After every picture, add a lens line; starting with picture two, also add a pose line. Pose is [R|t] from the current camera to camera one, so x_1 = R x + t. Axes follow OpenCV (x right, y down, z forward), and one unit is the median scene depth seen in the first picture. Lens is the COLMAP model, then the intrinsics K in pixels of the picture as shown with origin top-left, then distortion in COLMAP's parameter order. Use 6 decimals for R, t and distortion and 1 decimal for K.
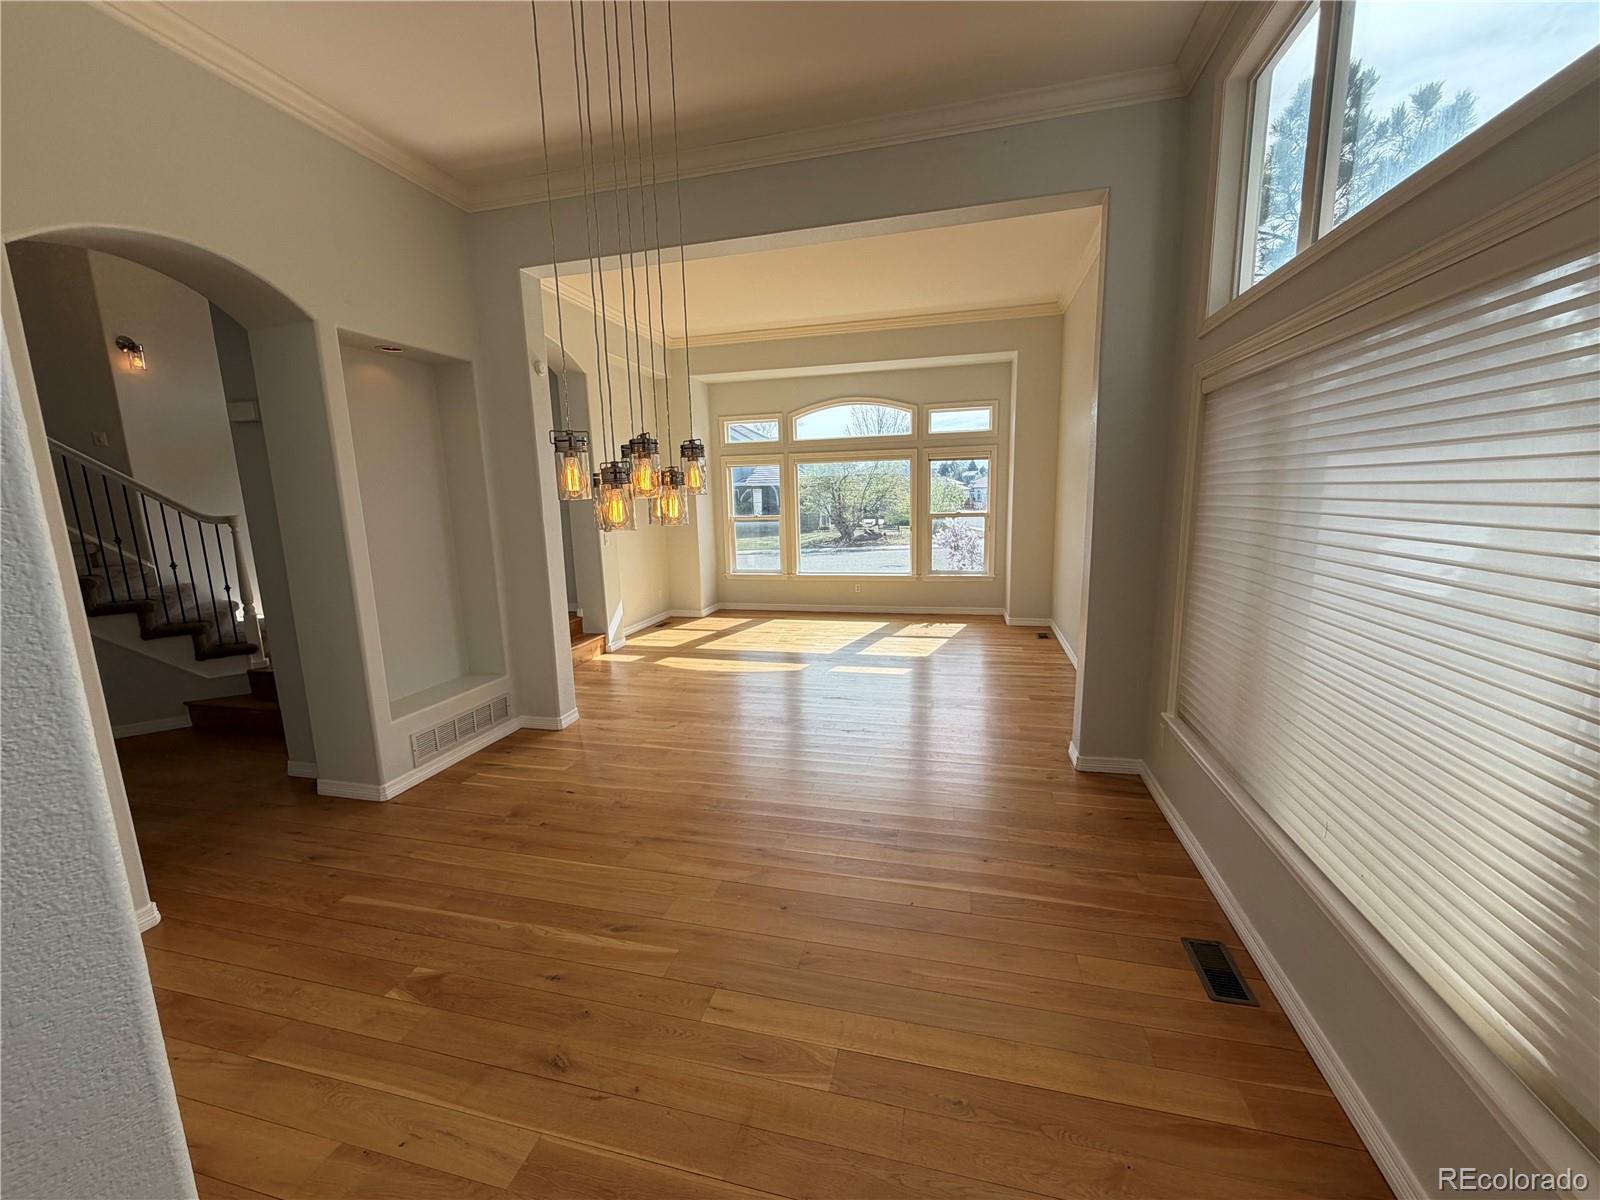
lens RADIAL K [[636.0, 0, 803.7], [0, 636.0, 602.1], [0, 0, 1]] dist [-0.001665, 0.000000]
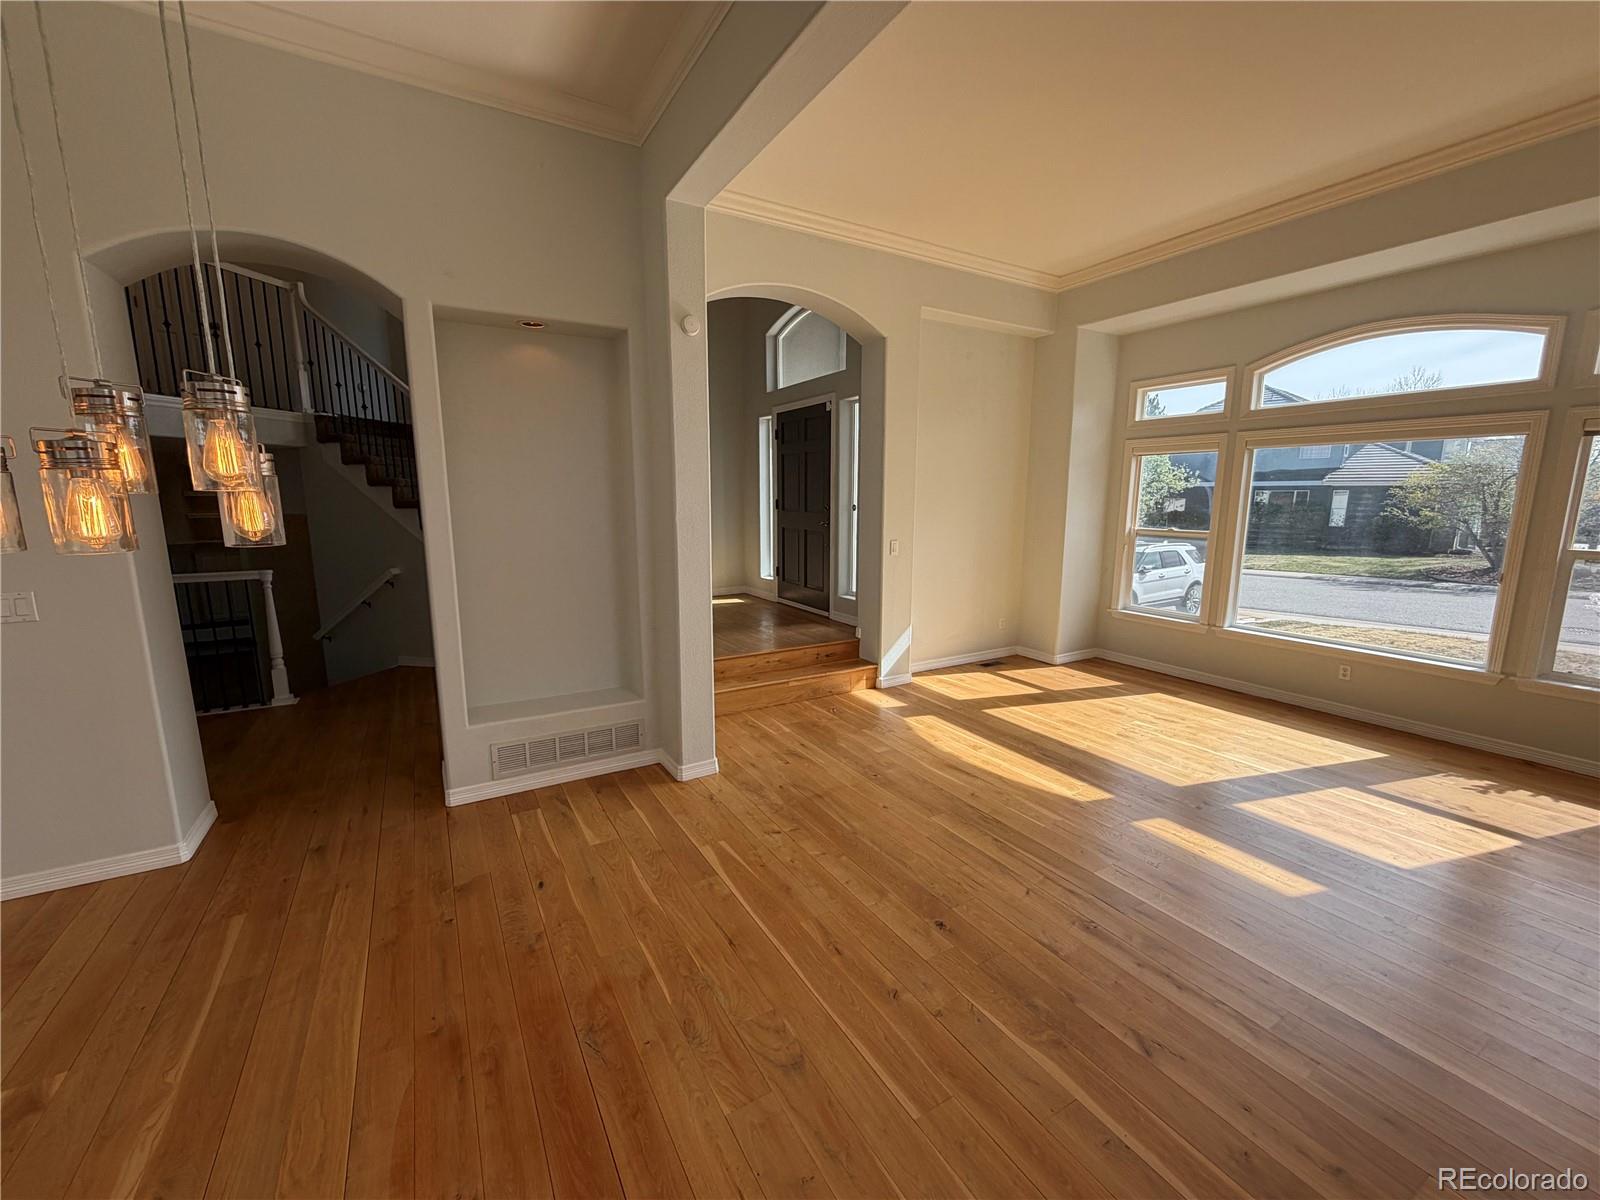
lens RADIAL K [[636.0, 0, 792.2], [0, 636.0, 601.1], [0, 0, 1]] dist [-0.001665, 0.000000]
pose [[0.693351, 0.140825, -0.706705, 0.172478], [-0.139689, 0.988382, 0.059906, -0.063301], [0.706931, 0.057183, 0.704967, 0.358860]]
